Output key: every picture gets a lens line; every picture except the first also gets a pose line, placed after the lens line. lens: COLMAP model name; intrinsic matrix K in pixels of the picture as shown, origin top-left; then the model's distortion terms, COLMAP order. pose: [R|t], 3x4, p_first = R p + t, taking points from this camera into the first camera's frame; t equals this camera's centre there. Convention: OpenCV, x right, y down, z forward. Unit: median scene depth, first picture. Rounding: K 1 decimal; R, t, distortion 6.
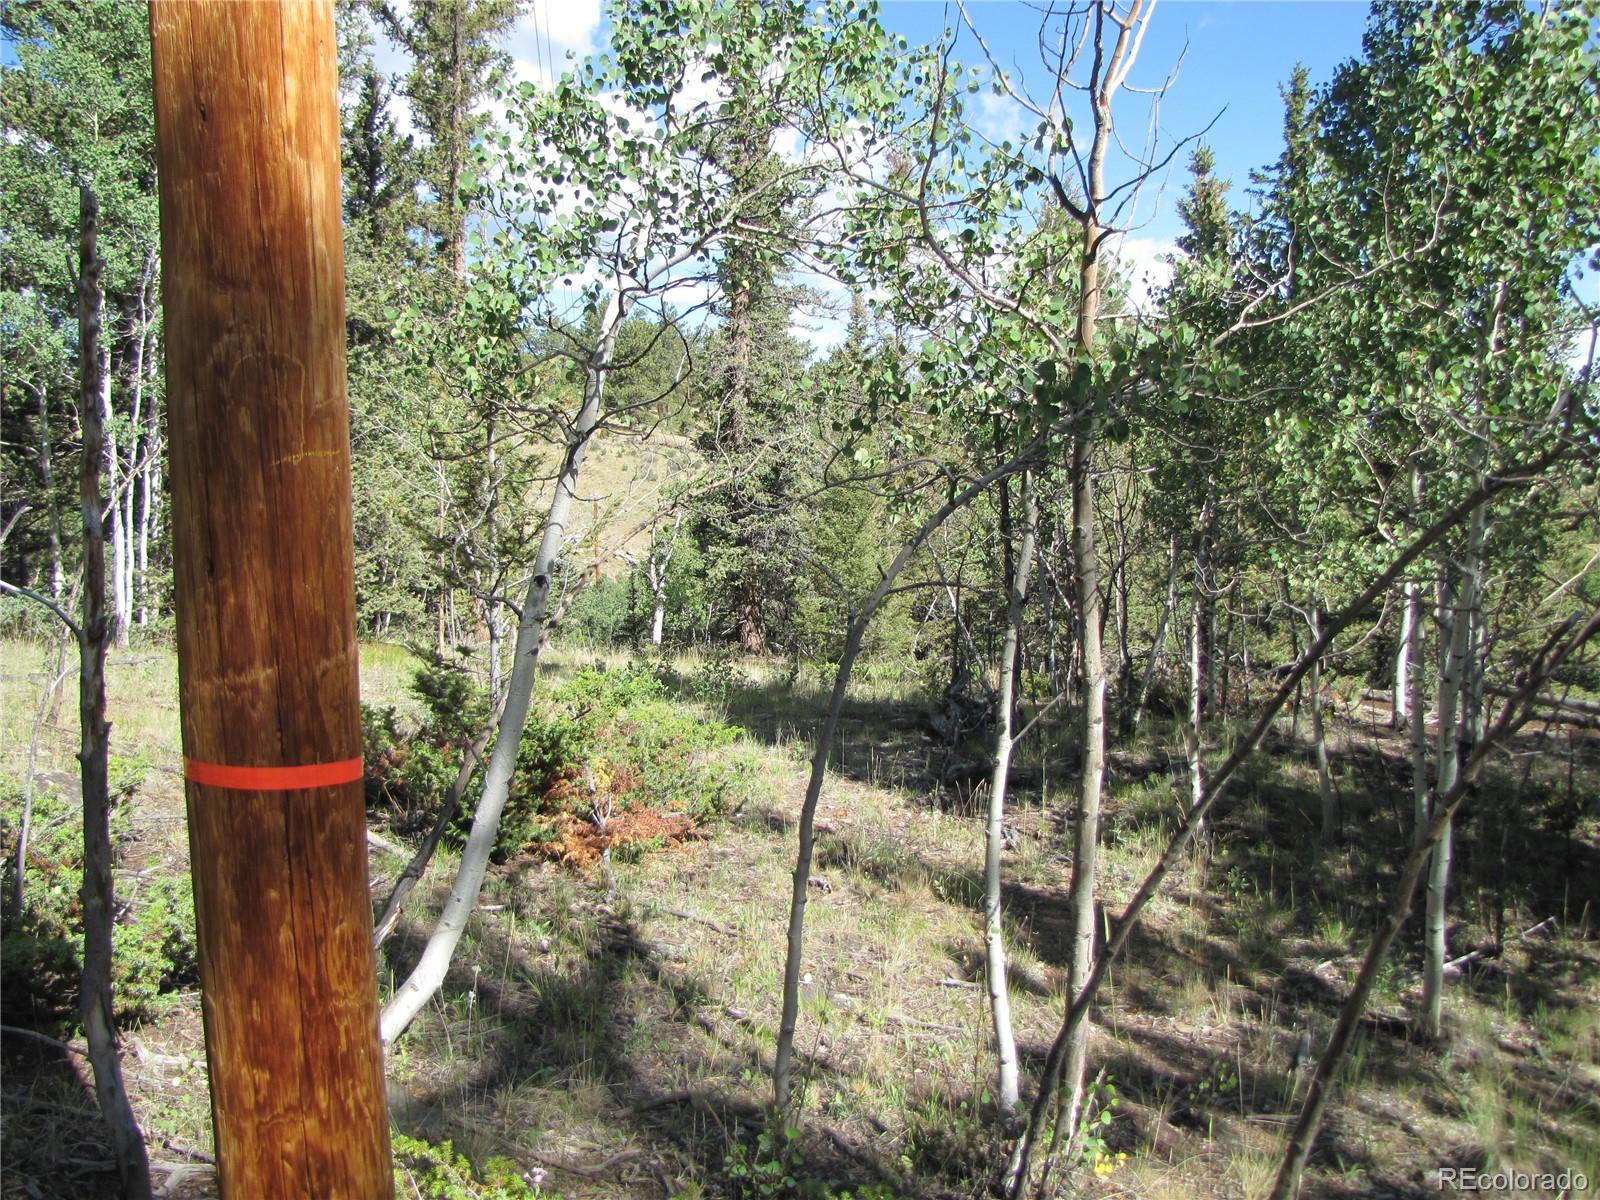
lens RADIAL K [[1348.1, 0, 800.7], [0, 1348.1, 571.0], [0, 0, 1]] dist [-0.188425, 0.172819]
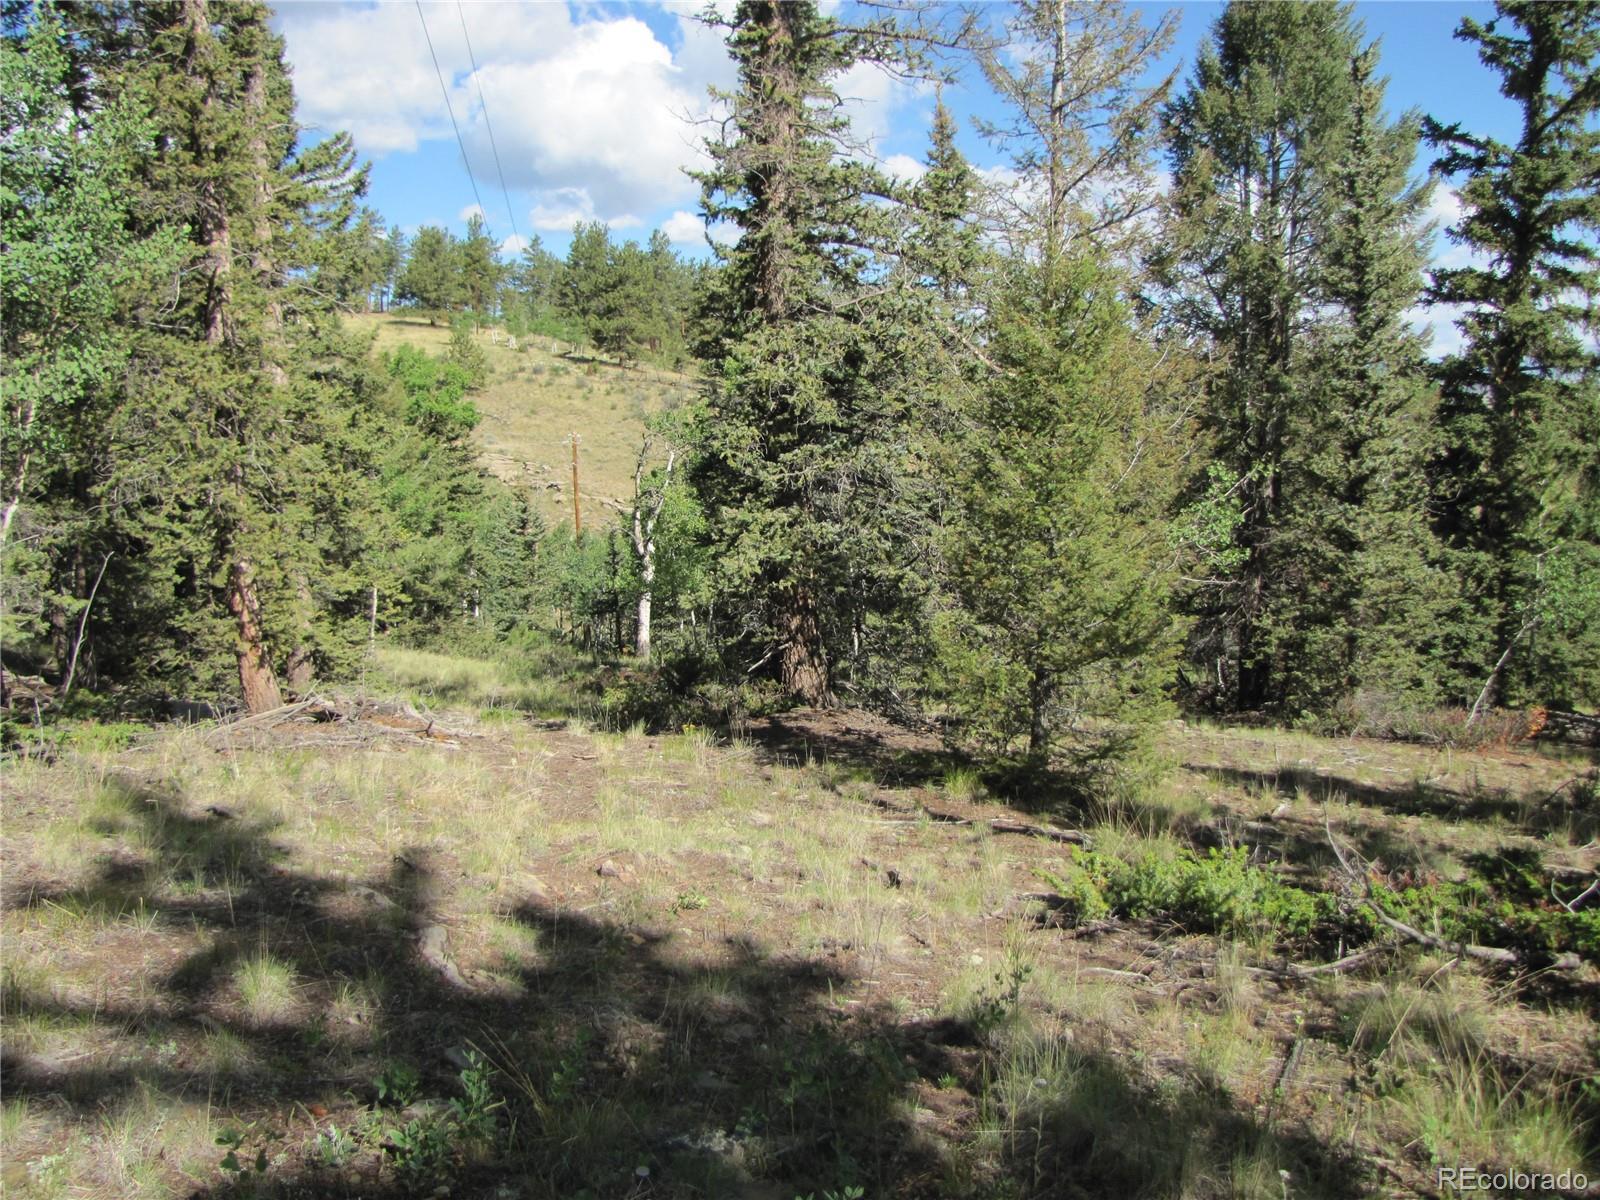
lens RADIAL K [[1347.6, 0, 793.4], [0, 1347.6, 573.7], [0, 0, 1]] dist [-0.187174, 0.171473]
pose [[0.999959, -0.008471, -0.003297, -0.161307], [0.008608, 0.998987, 0.044158, -0.062877], [0.002920, -0.044184, 0.999019, 1.978460]]
